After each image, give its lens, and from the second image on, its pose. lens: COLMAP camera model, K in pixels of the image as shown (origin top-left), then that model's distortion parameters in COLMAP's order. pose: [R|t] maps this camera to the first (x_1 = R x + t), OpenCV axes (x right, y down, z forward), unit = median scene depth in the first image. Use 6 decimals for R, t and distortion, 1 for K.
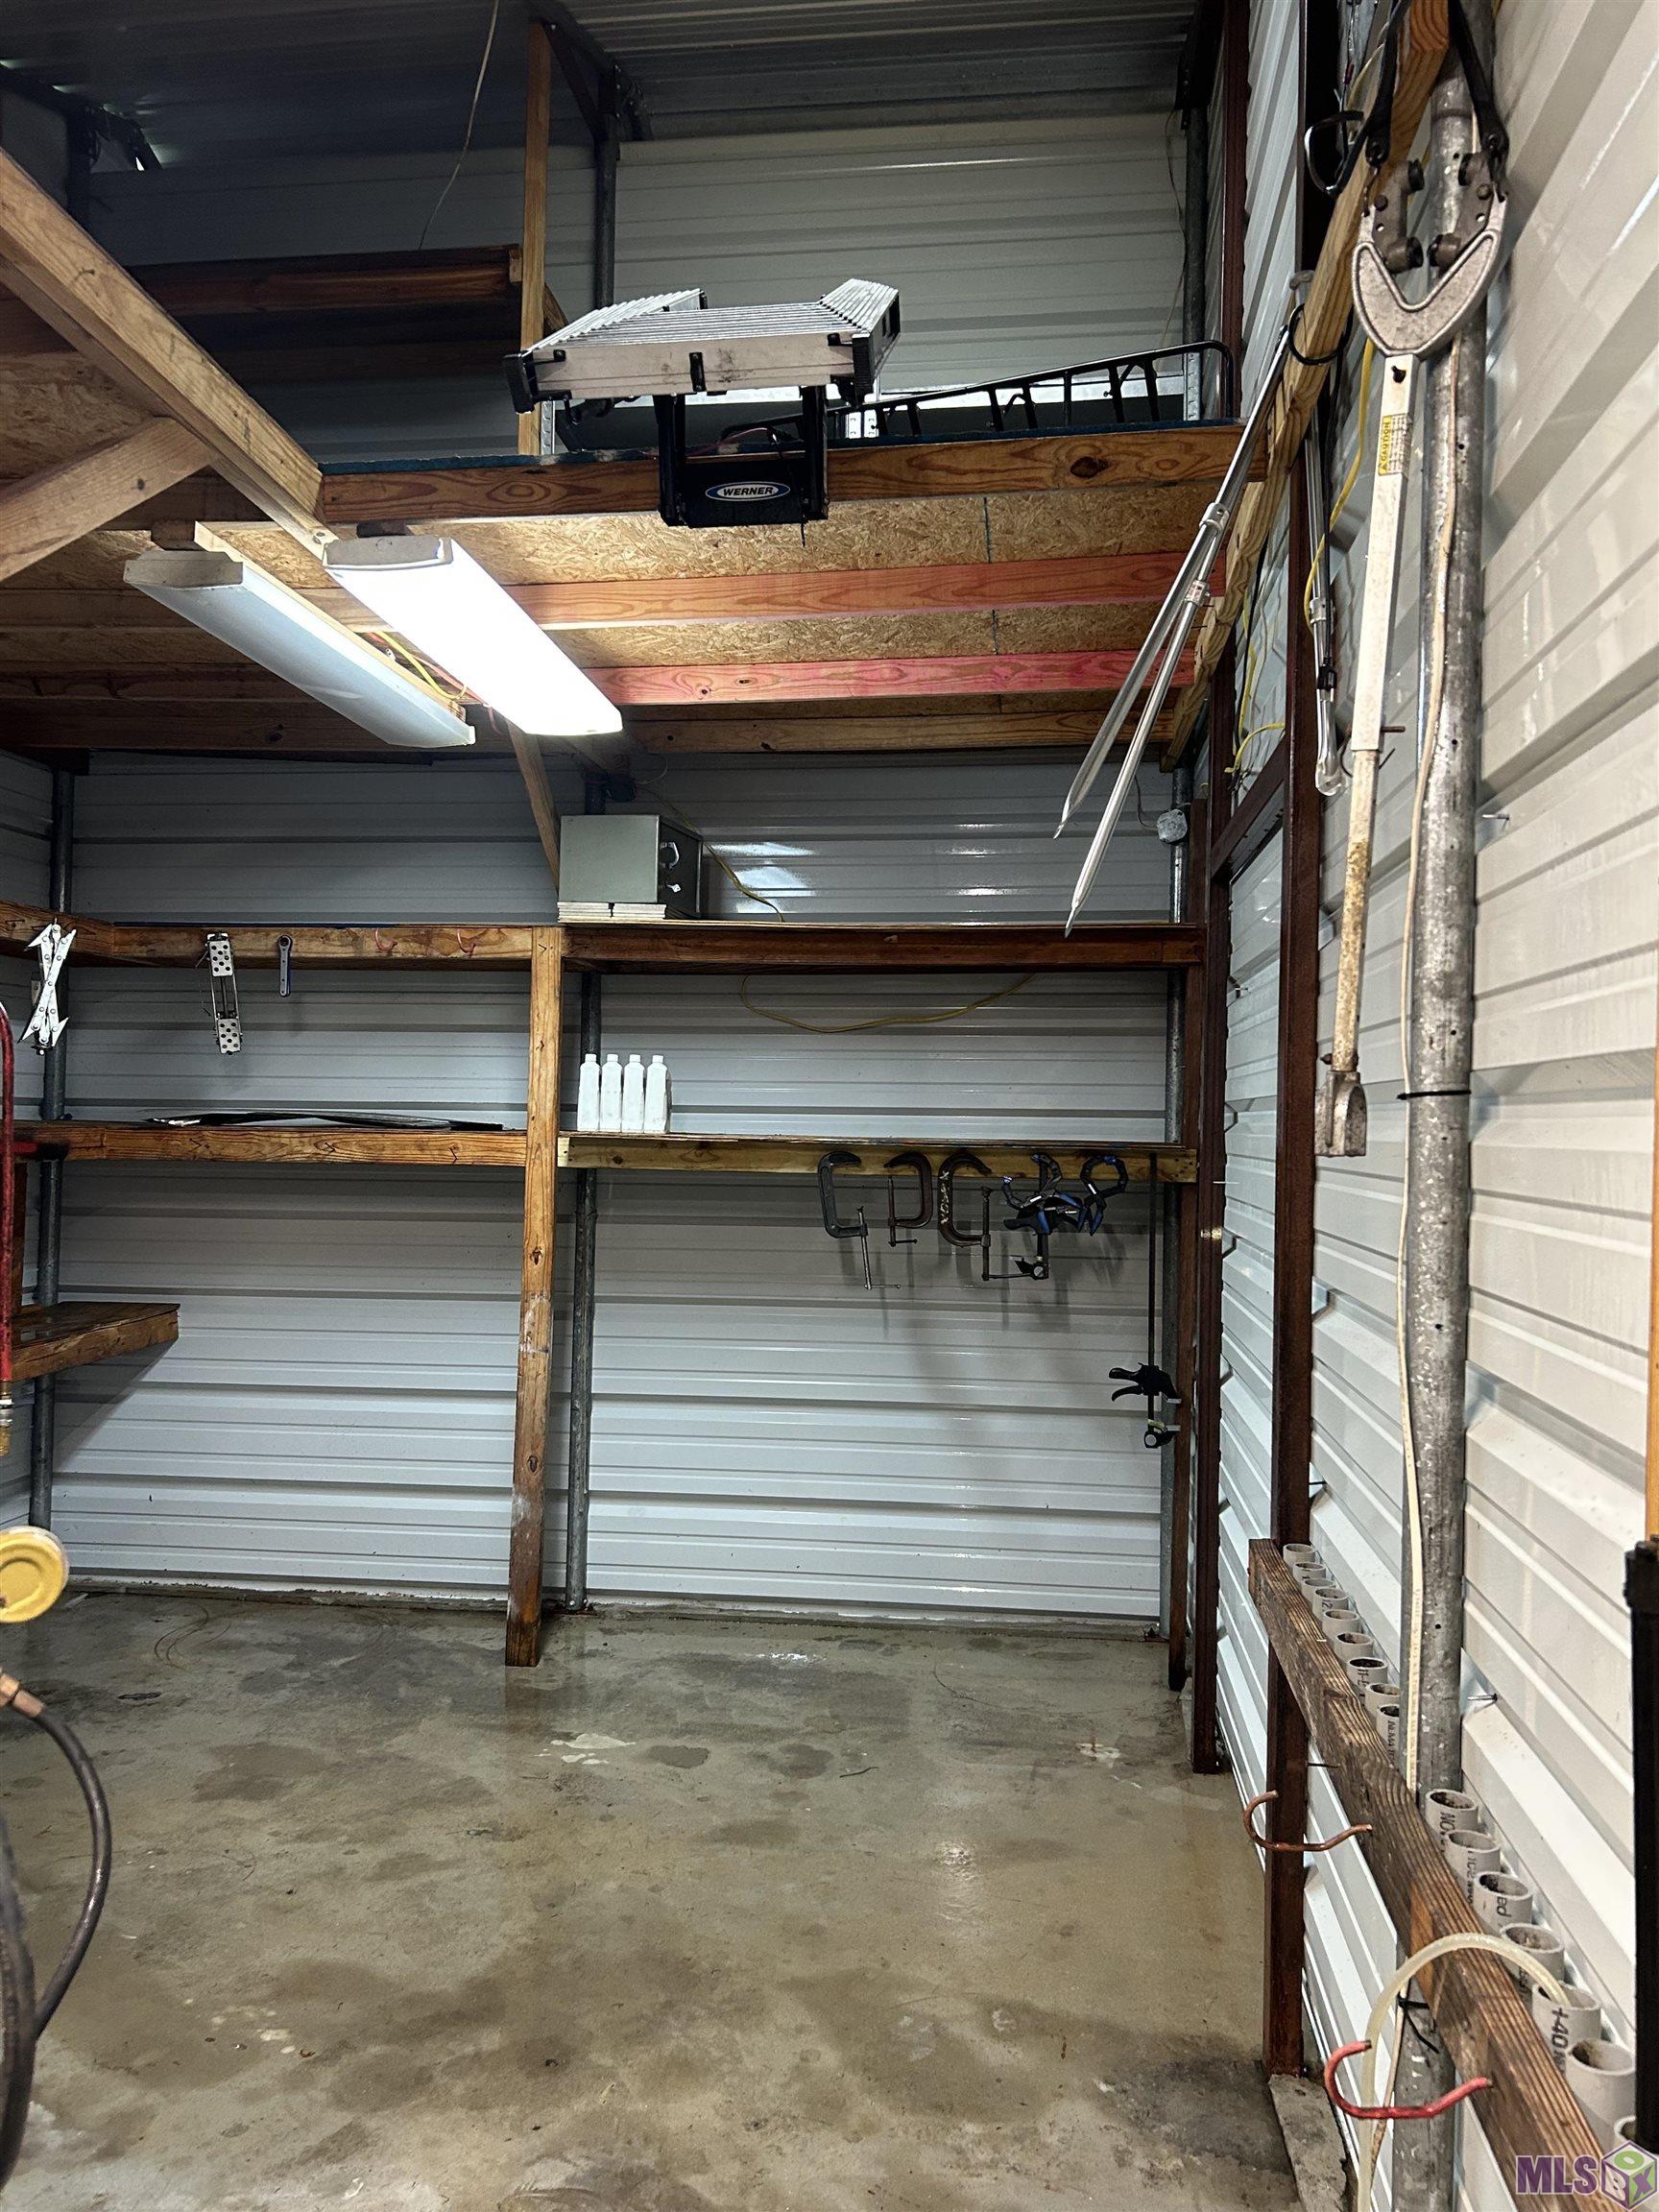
lens RADIAL K [[1666.9, 0, 833.7], [0, 1666.9, 1096.2], [0, 0, 1]] dist [0.045751, -0.047077]
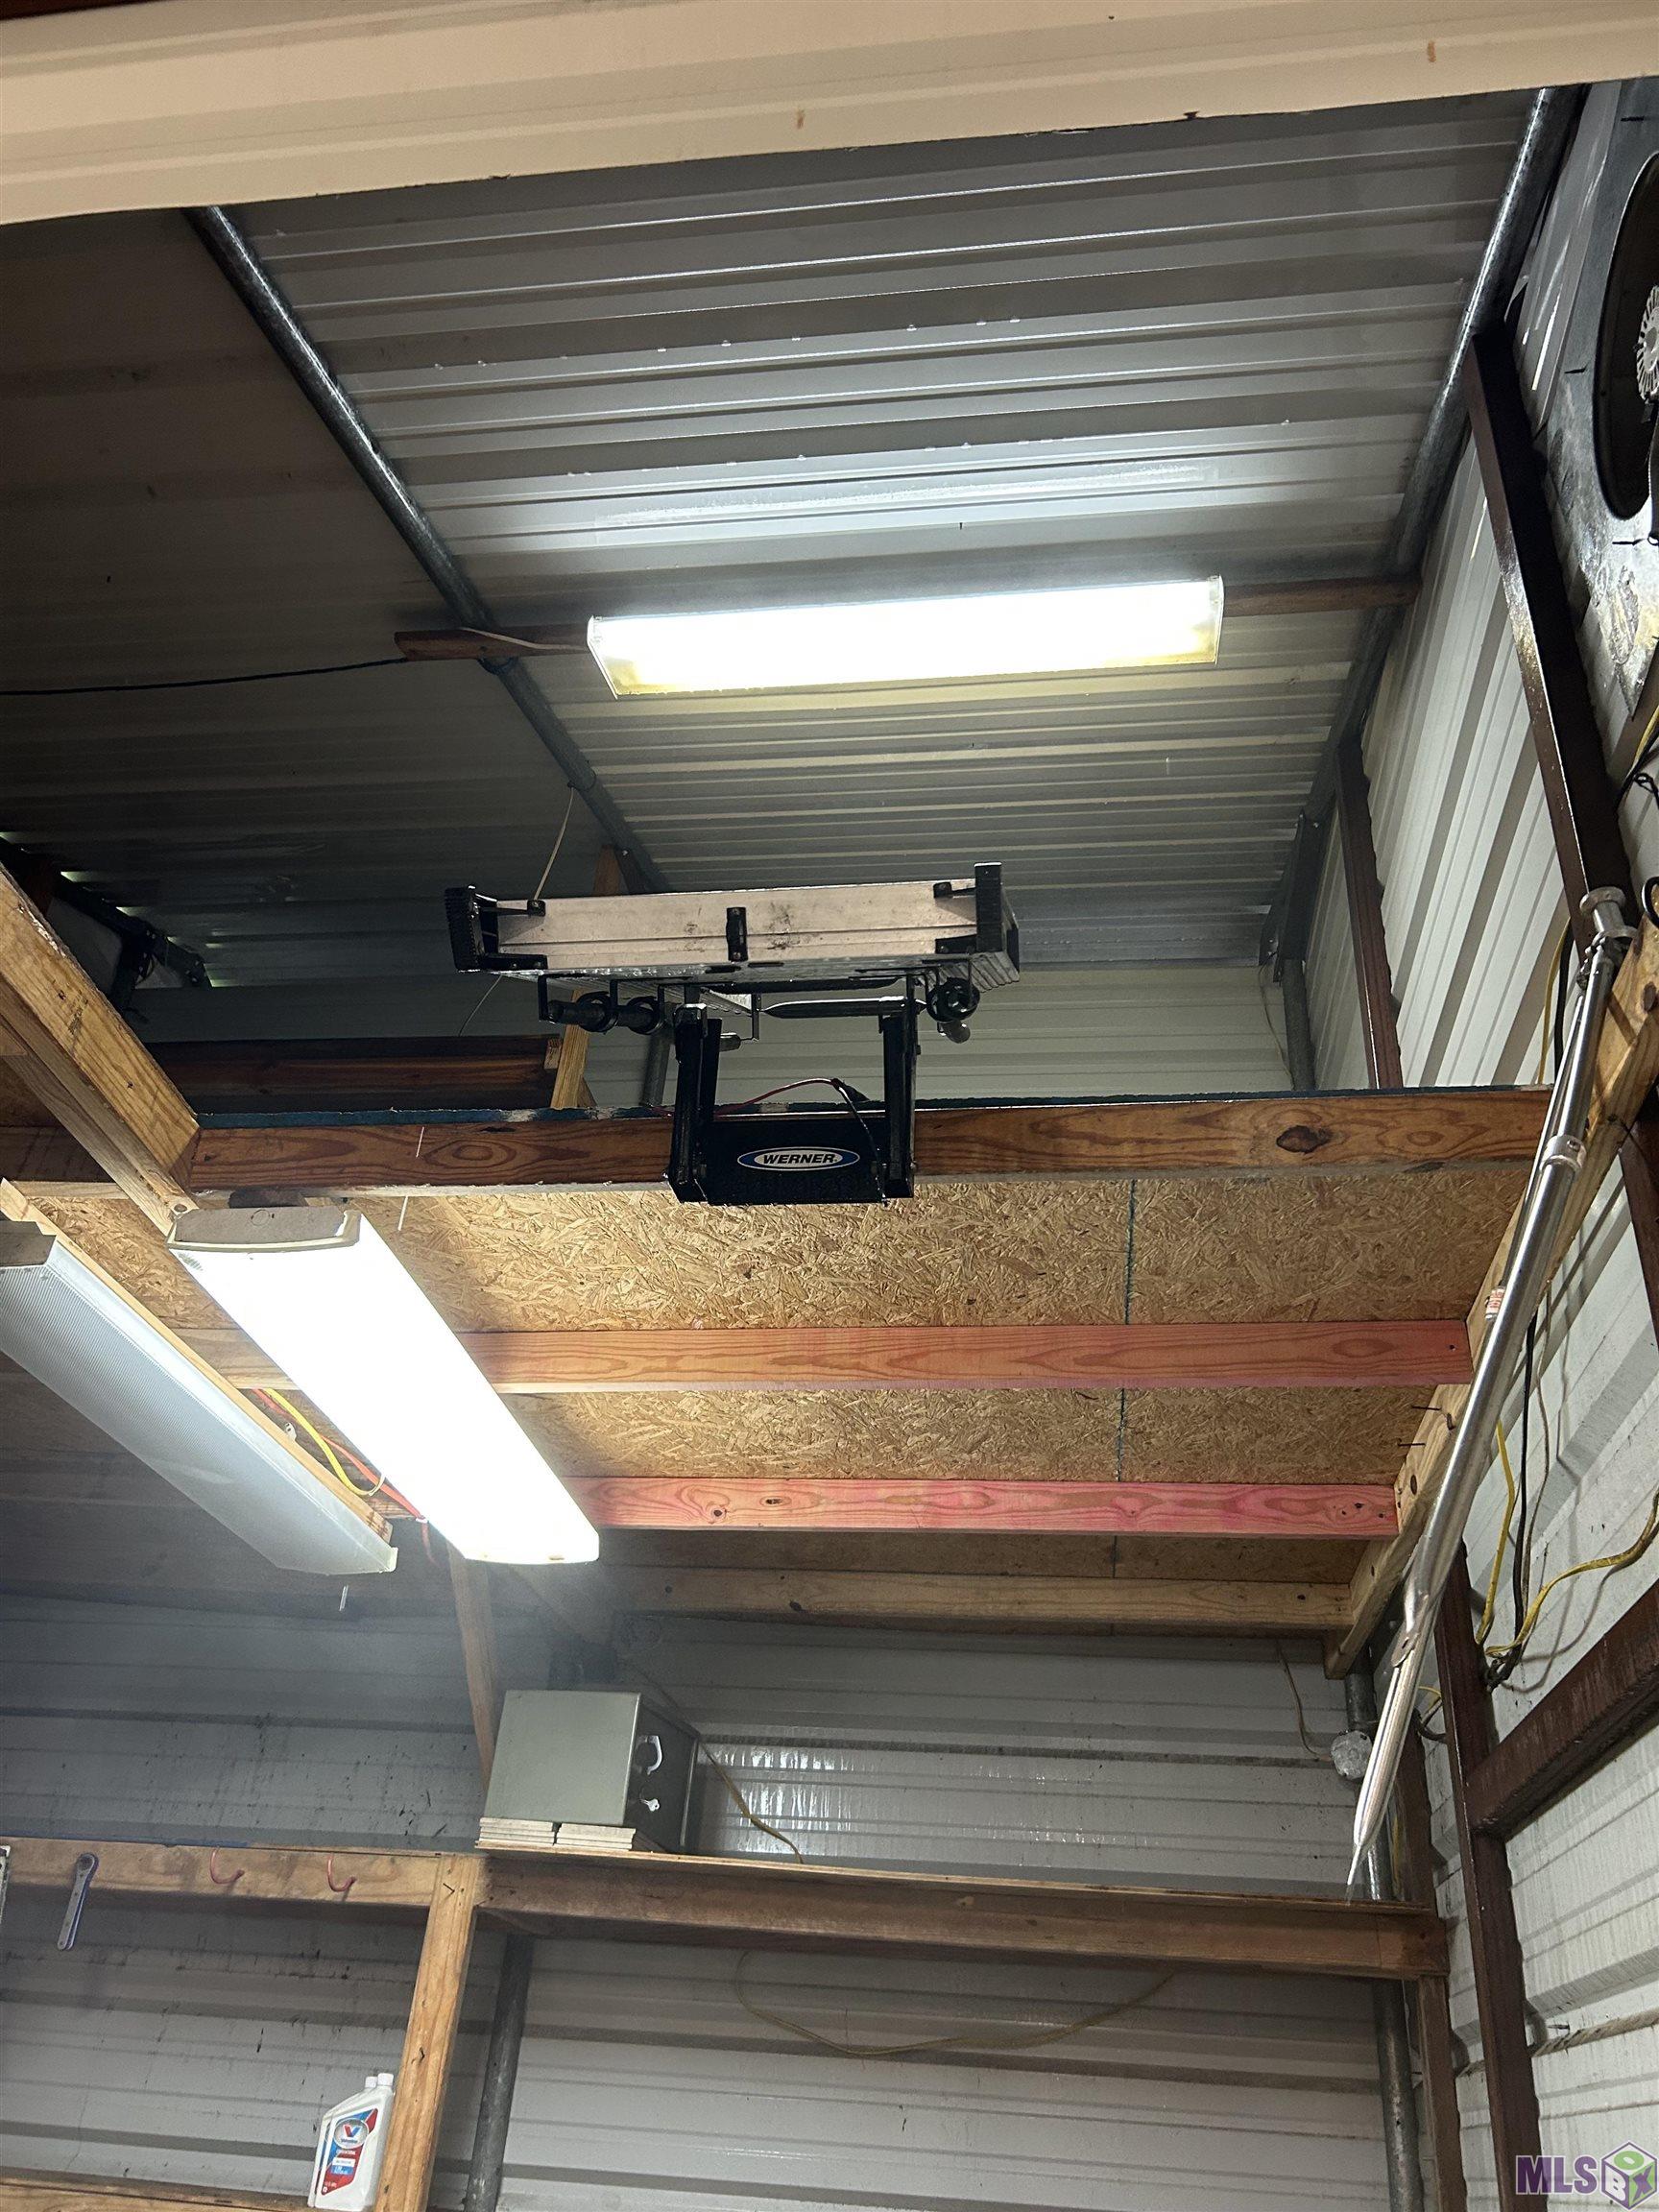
lens RADIAL K [[1666.9, 0, 831.2], [0, 1666.9, 1109.1], [0, 0, 1]] dist [0.045751, -0.047077]
pose [[0.998604, 0.042122, -0.031880, -0.012070], [-0.052526, 0.855938, -0.514404, -0.019808], [0.005620, 0.515360, 0.856955, 0.288415]]
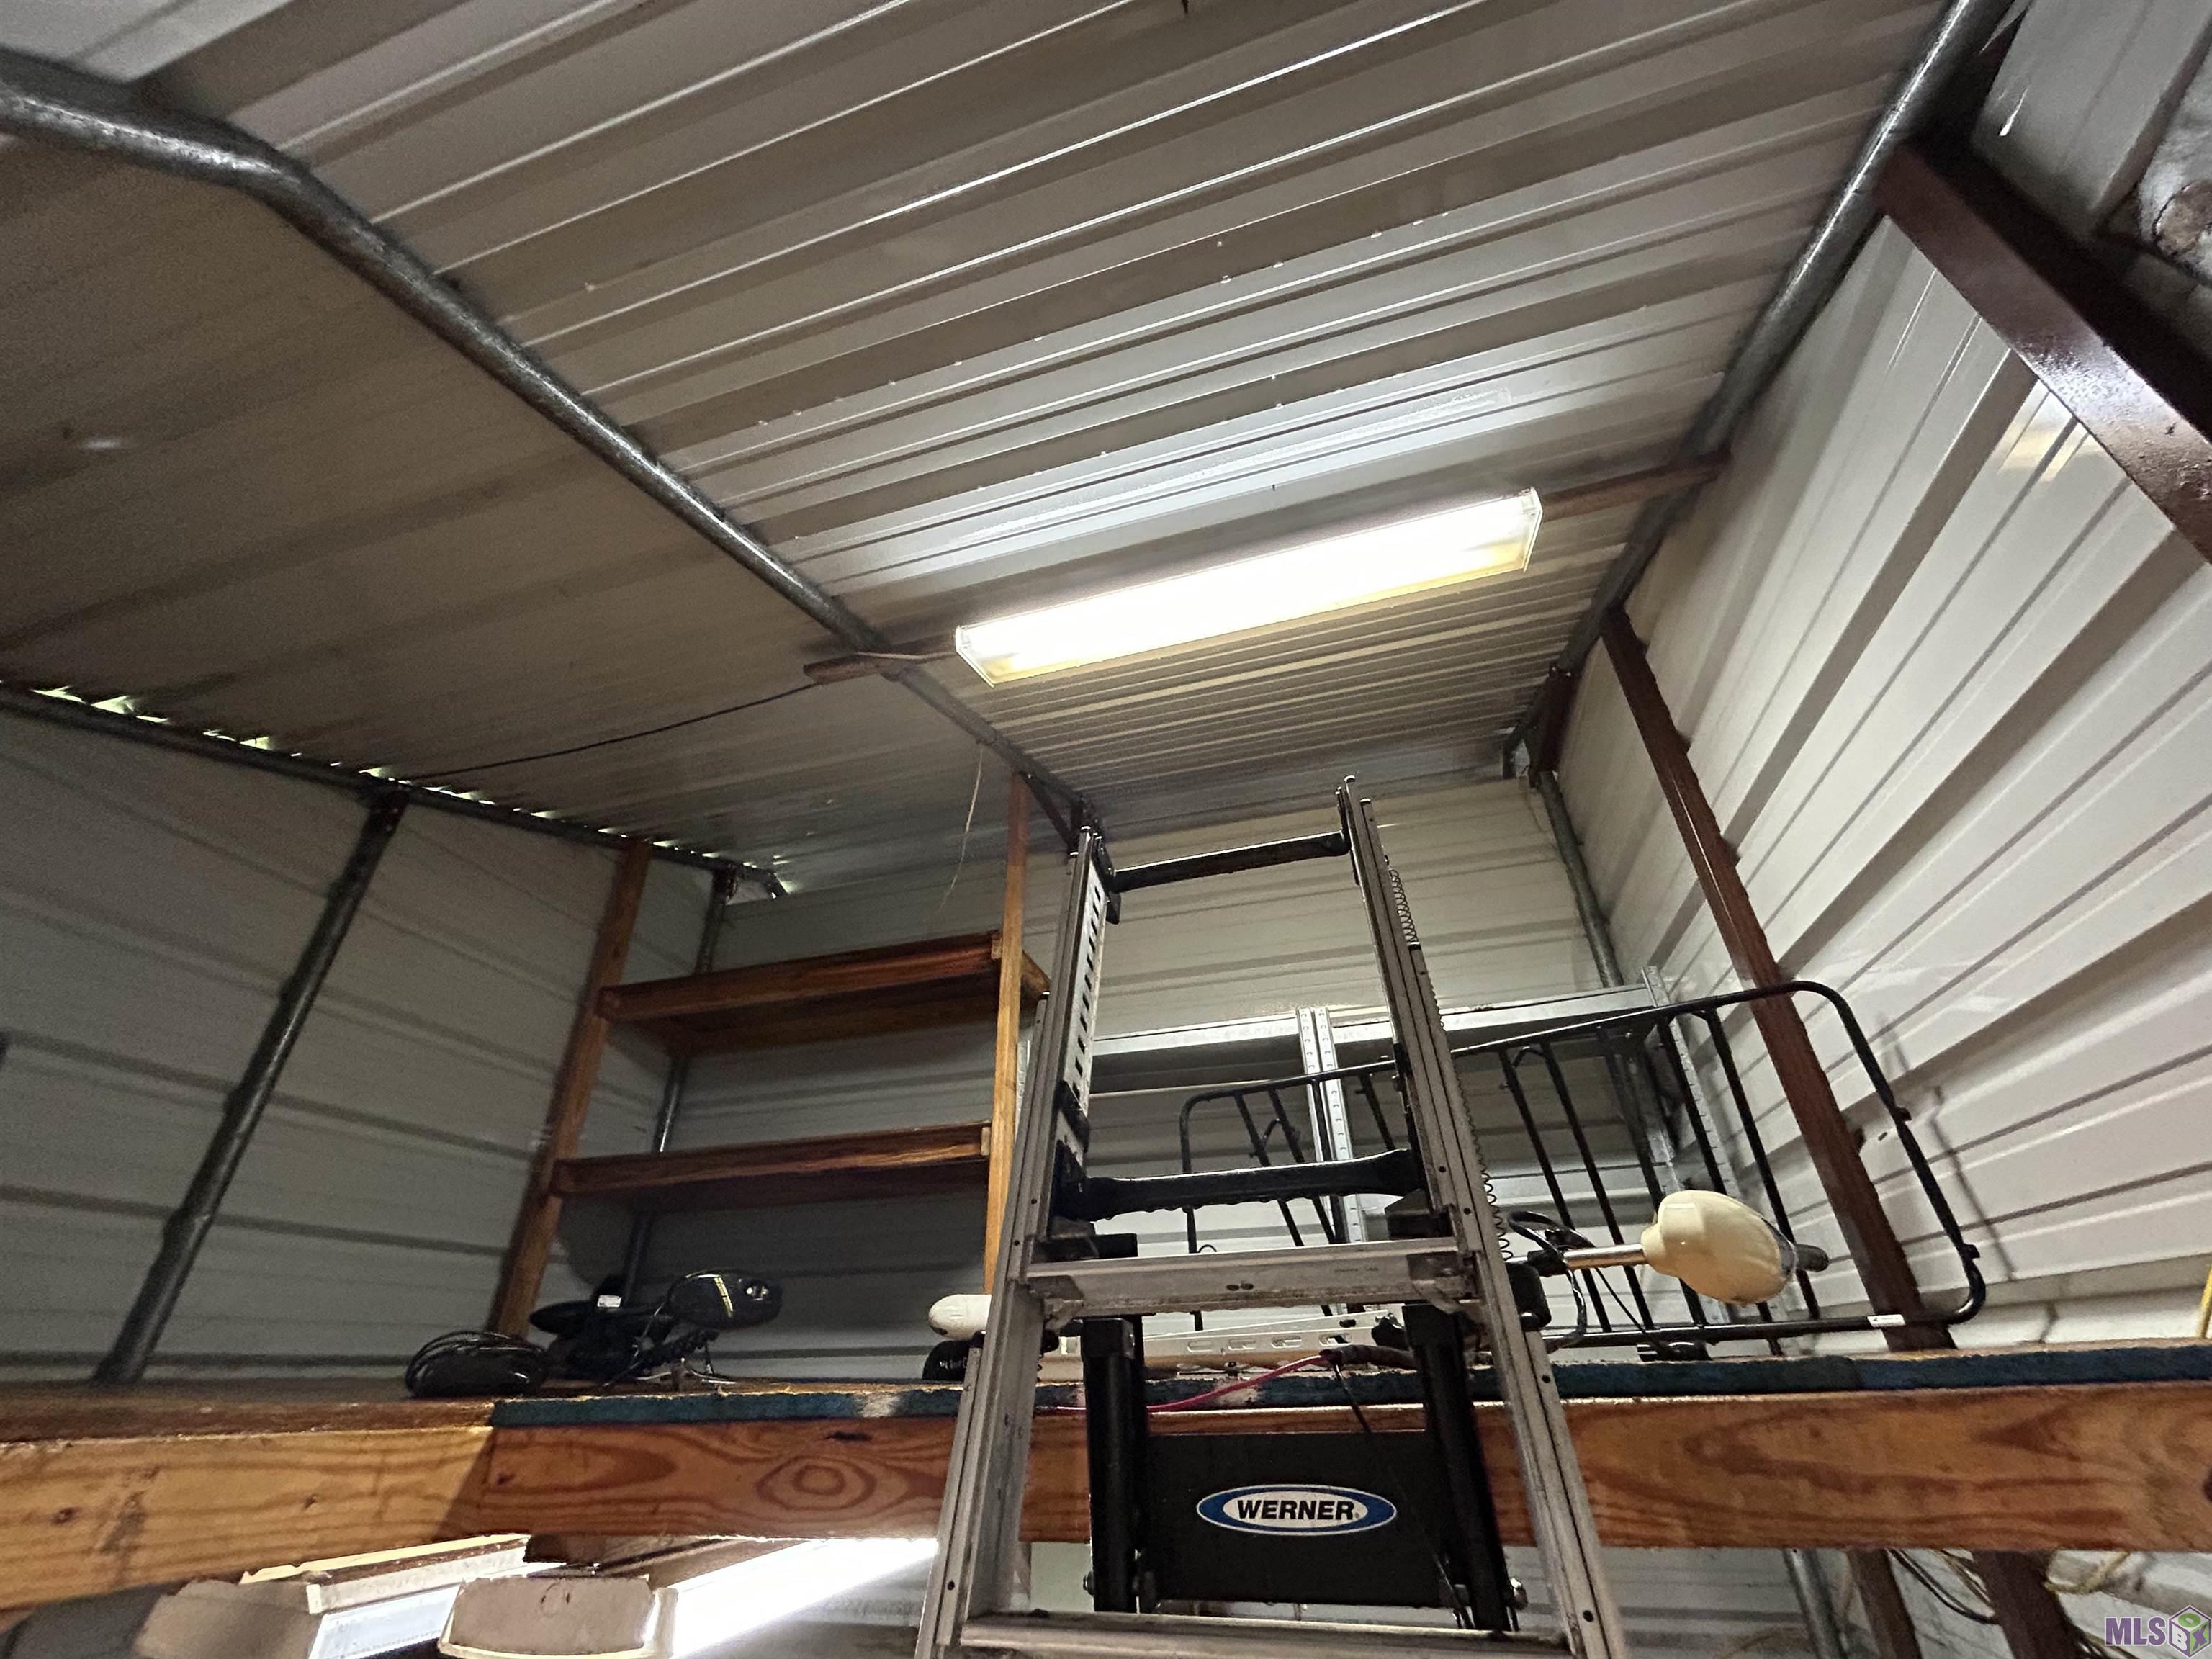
lens RADIAL K [[887.4, 0, 1093.7], [0, 887.4, 832.3], [0, 0, 1]] dist [-0.009822, -0.000544]
pose [[0.985601, -0.109259, -0.129046, -0.038682], [0.029789, 0.863455, -0.503545, -0.285239], [0.166442, 0.492450, 0.854277, 0.508113]]
